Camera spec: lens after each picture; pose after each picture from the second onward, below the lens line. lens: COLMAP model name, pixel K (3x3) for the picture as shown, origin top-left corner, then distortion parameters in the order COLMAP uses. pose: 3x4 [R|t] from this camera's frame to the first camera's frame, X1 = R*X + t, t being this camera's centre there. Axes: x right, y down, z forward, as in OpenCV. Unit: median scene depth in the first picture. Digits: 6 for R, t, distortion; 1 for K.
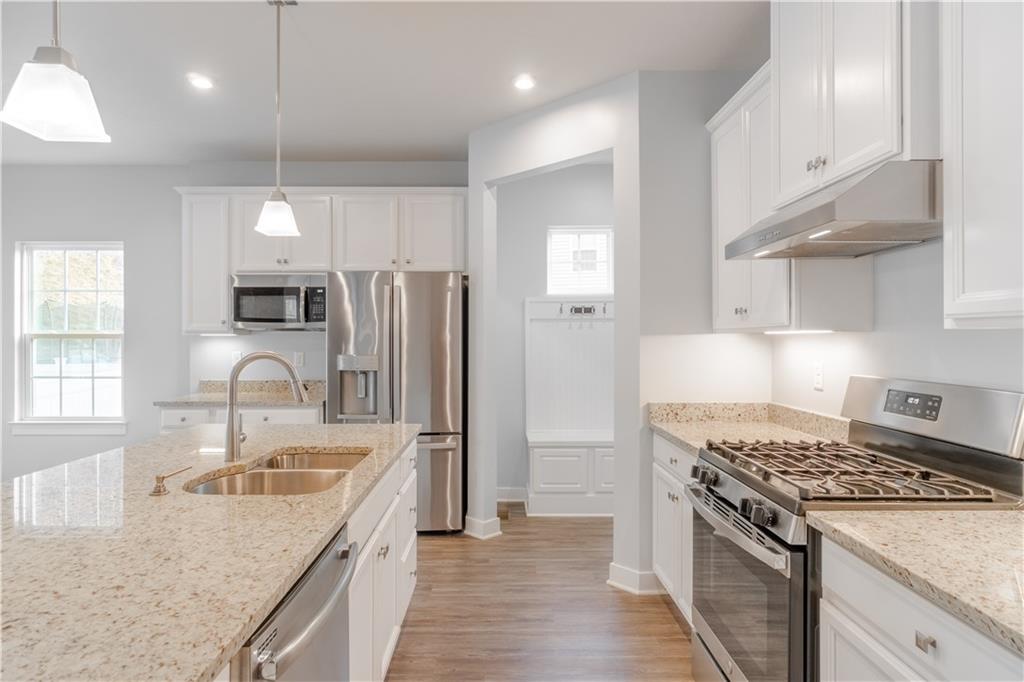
lens RADIAL K [[588.7, 0, 498.3], [0, 588.7, 338.3], [0, 0, 1]] dist [0.002309, 0.000403]
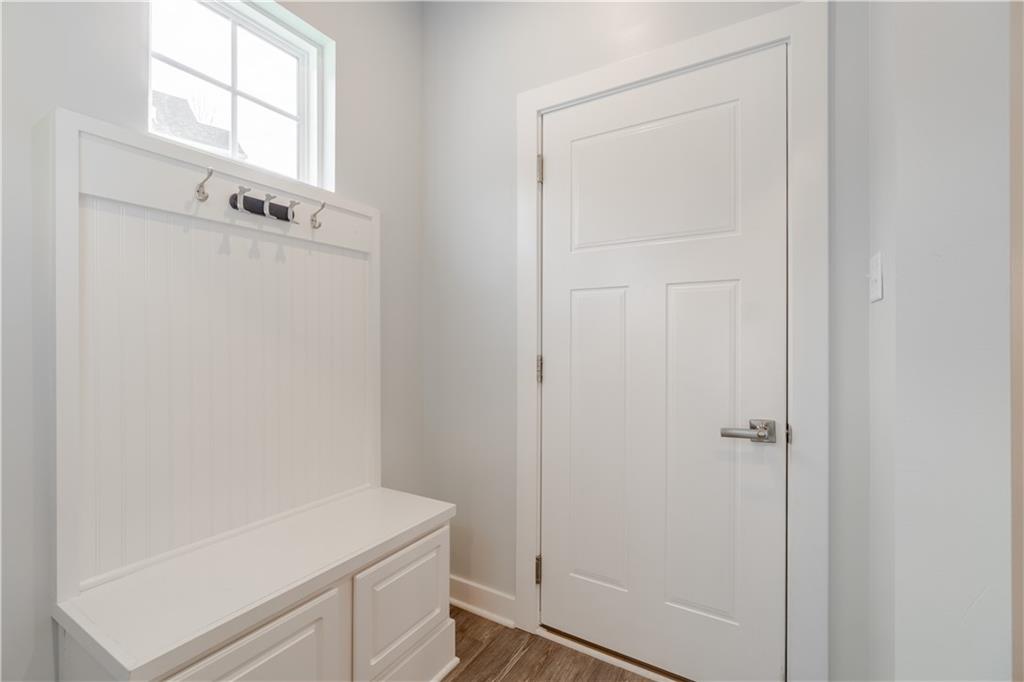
lens RADIAL K [[446.8, 0, 512.0], [0, 446.8, 341.0], [0, 0, 1]] dist [0.000871, 0.000265]
pose [[0.519199, -0.000962, 0.854653, -0.032812], [0.001357, 0.999999, 0.000301, 0.059206], [-0.854652, 0.001004, 0.519200, 1.104033]]
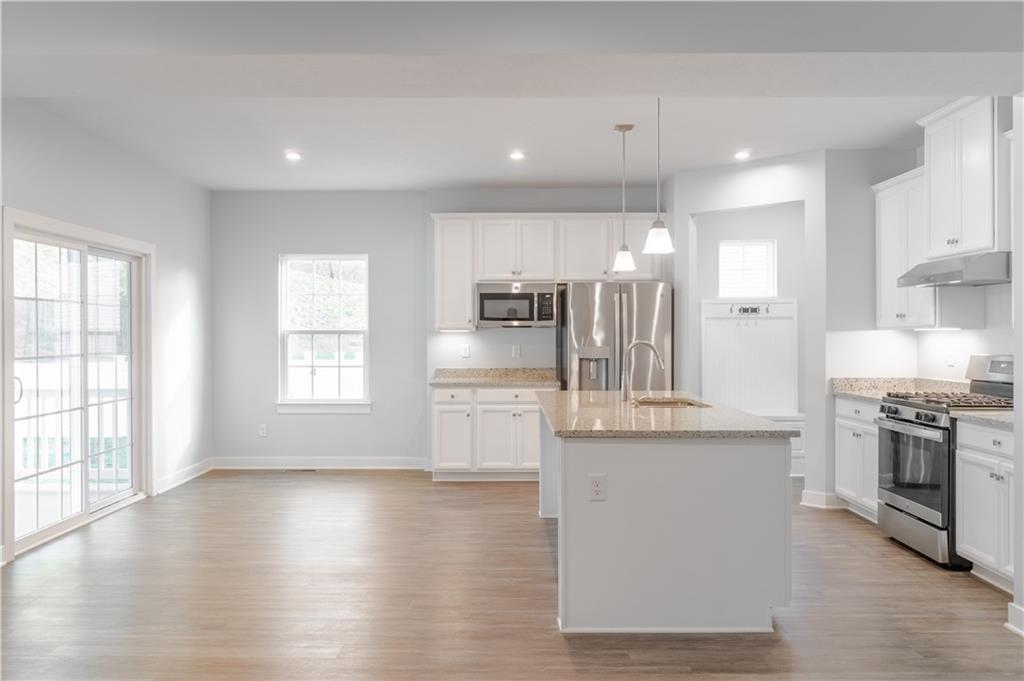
lens RADIAL K [[790.1, 0, 504.8], [0, 790.1, 335.3], [0, 0, 1]] dist [0.022523, -0.001163]
pose [[0.999998, -0.000826, 0.001572, -0.557746], [0.000824, 0.999999, 0.000882, 0.002570], [-0.001573, -0.000881, 0.999998, -0.960836]]
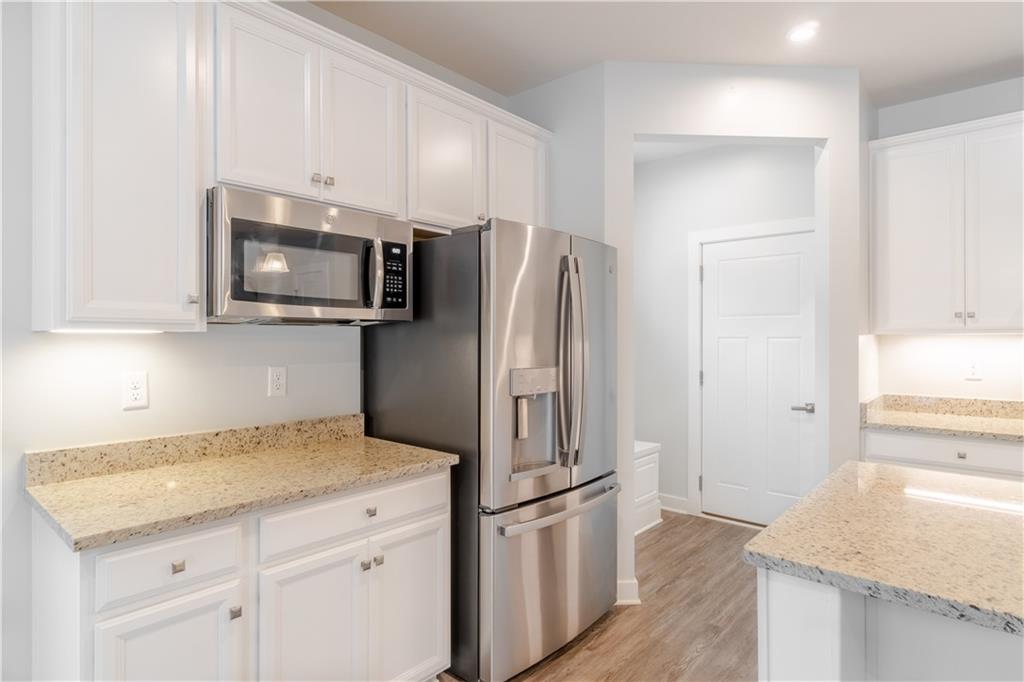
lens RADIAL K [[561.5, 0, 505.9], [0, 561.5, 337.0], [0, 0, 1]] dist [-0.005234, 0.000180]
pose [[0.660066, 0.001720, 0.751206, -0.867478], [0.000616, 0.999996, -0.002831, -0.001111], [-0.751207, 0.002332, 0.660062, 0.824825]]
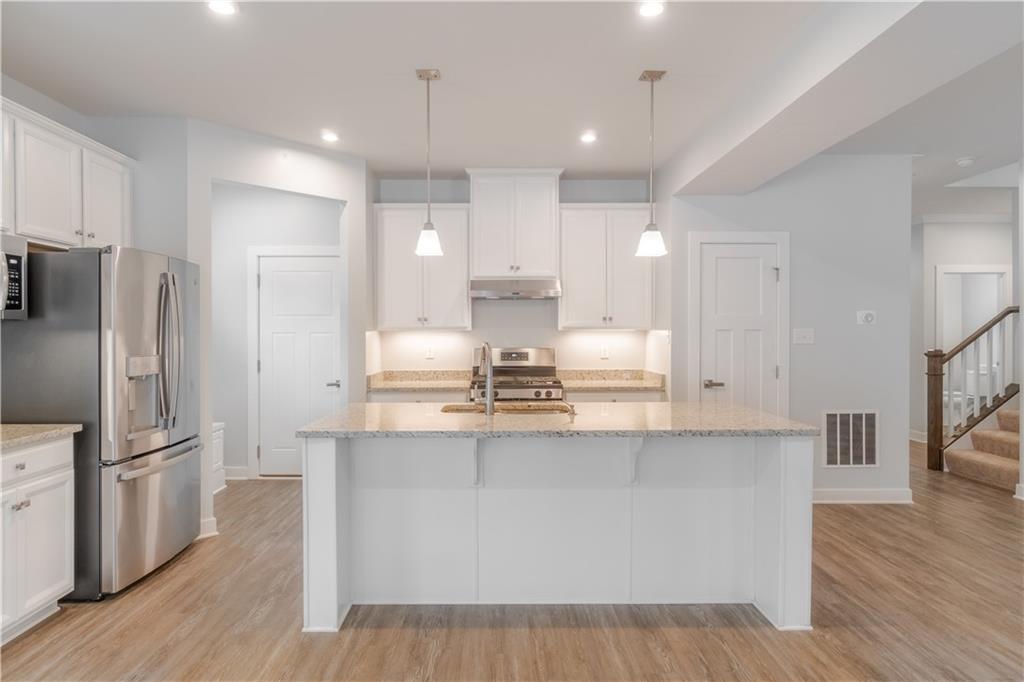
lens RADIAL K [[615.0, 0, 505.4], [0, 615.0, 334.4], [0, 0, 1]] dist [-0.006495, -0.000685]
pose [[-0.017466, -0.002561, 0.999844, -1.370339], [0.003406, 0.999991, 0.002621, -0.001325], [-0.999842, 0.003451, -0.017457, 0.666492]]
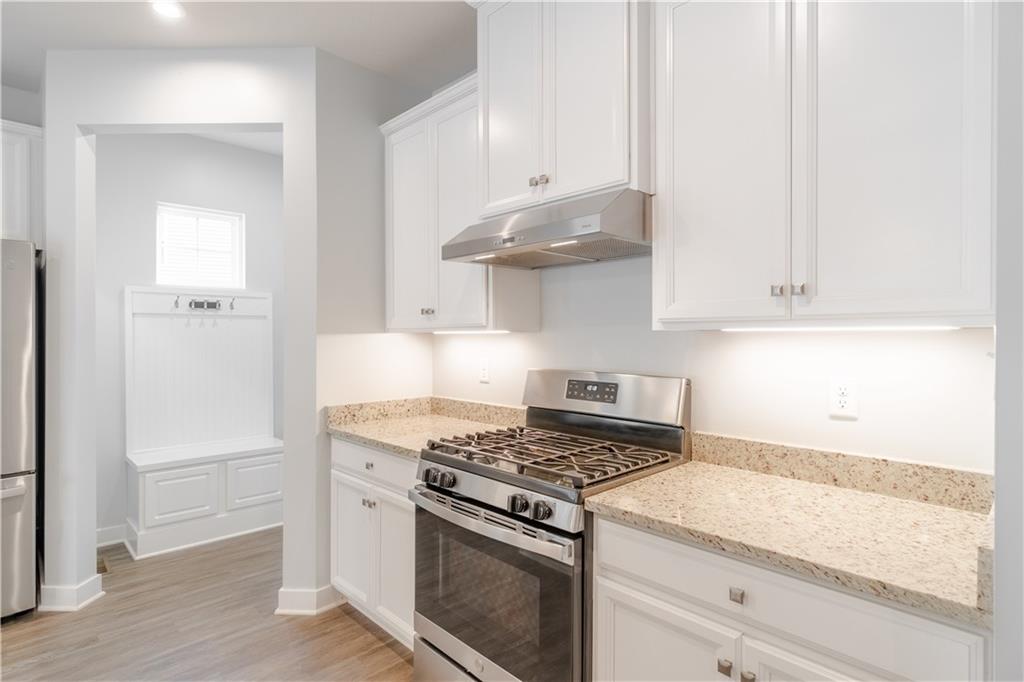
lens RADIAL K [[529.0, 0, 506.2], [0, 529.0, 340.2], [0, 0, 1]] dist [-0.004035, 0.000320]
pose [[0.720322, -0.001944, 0.693637, -0.120923], [-0.001644, 0.999988, 0.004510, 0.000199], [-0.693637, -0.004389, 0.720311, 0.196578]]
